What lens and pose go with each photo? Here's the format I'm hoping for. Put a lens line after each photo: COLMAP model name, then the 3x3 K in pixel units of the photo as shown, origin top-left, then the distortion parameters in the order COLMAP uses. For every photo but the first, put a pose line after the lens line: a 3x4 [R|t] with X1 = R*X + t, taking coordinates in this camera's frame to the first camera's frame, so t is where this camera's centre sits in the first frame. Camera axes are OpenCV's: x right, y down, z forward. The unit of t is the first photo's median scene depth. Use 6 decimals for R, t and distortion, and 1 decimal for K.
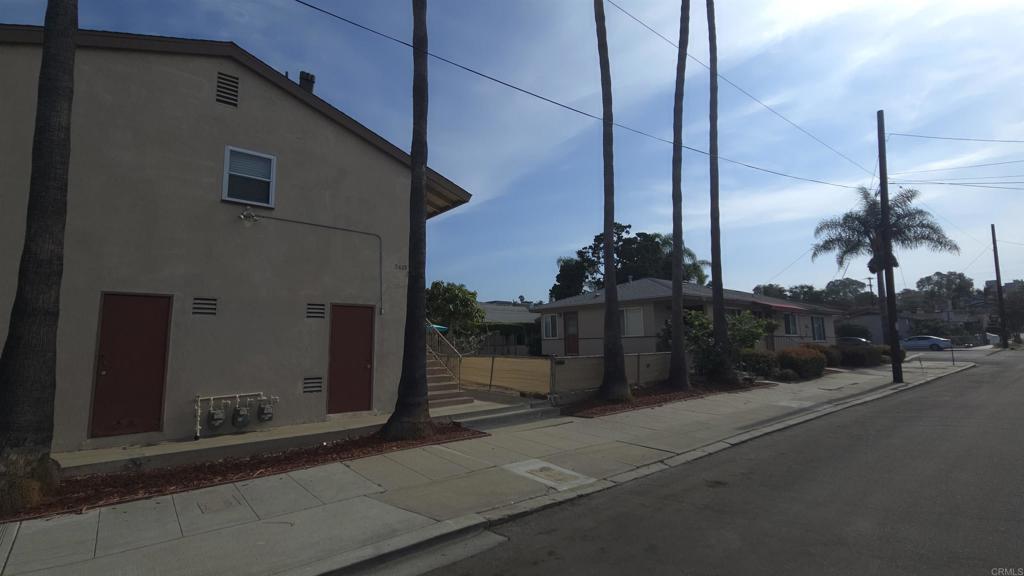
lens RADIAL K [[470.9, 0, 512.0], [0, 470.9, 288.0], [0, 0, 1]] dist [0.018295, -0.011859]
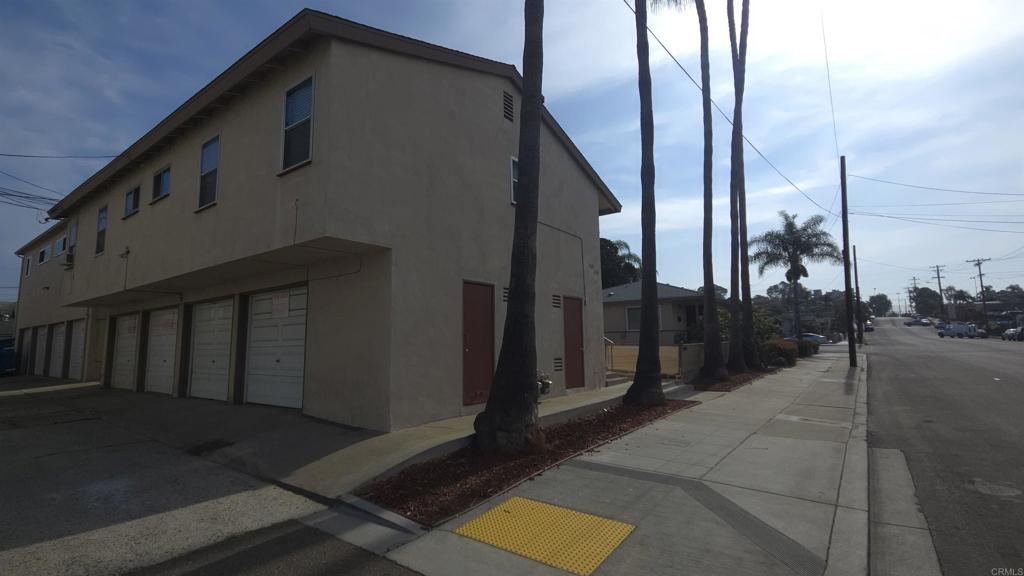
lens RADIAL K [[470.9, 0, 512.0], [0, 470.9, 288.0], [0, 0, 1]] dist [0.018295, -0.011859]
pose [[0.973647, 0.029173, 0.226186, -0.209349], [-0.030516, 0.999531, 0.002444, 0.004368], [-0.226009, -0.009282, 0.974081, -0.028926]]
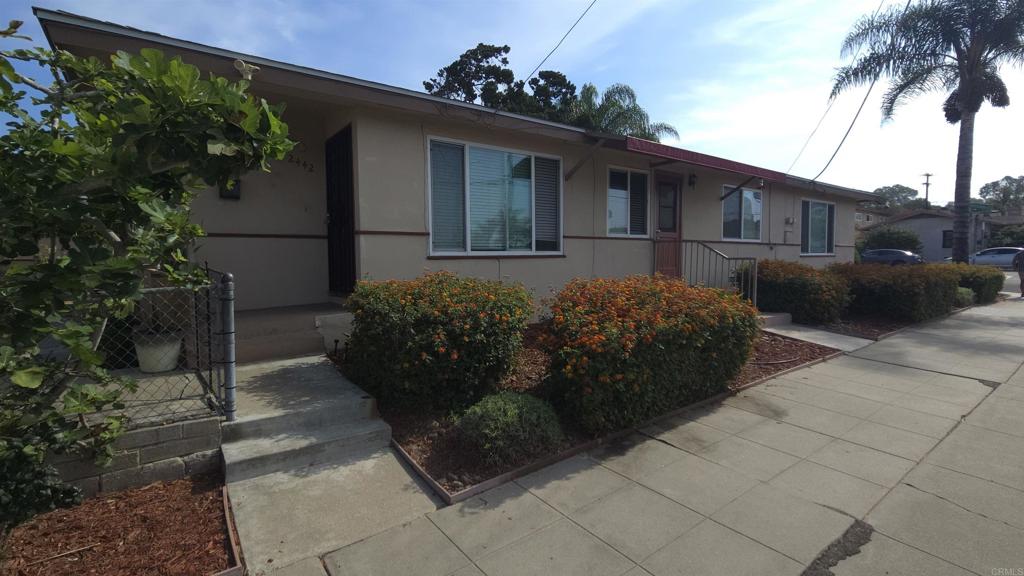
lens RADIAL K [[470.9, 0, 512.0], [0, 470.9, 288.0], [0, 0, 1]] dist [0.018295, -0.011859]
pose [[0.998381, 0.009069, -0.056155, 0.319076], [0.001335, 0.983200, 0.182524, 0.050121], [0.056867, -0.182304, 0.981596, 0.437855]]
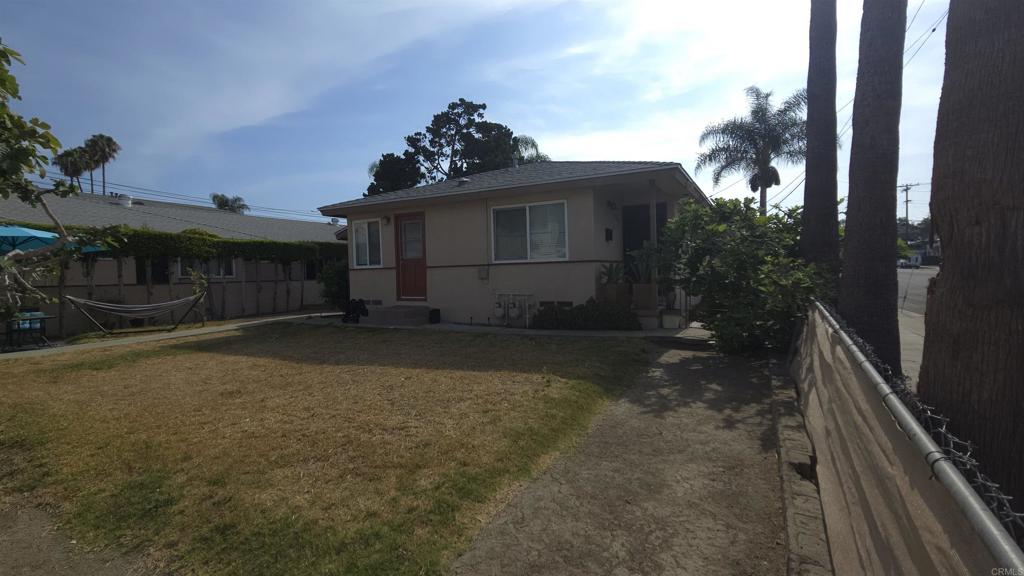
lens RADIAL K [[470.9, 0, 512.0], [0, 470.9, 288.0], [0, 0, 1]] dist [0.018295, -0.011859]
pose [[0.926798, -0.019668, 0.375045, 0.025845], [-0.034138, 0.990082, 0.136280, 0.039817], [-0.374006, -0.139107, 0.916934, 0.346151]]
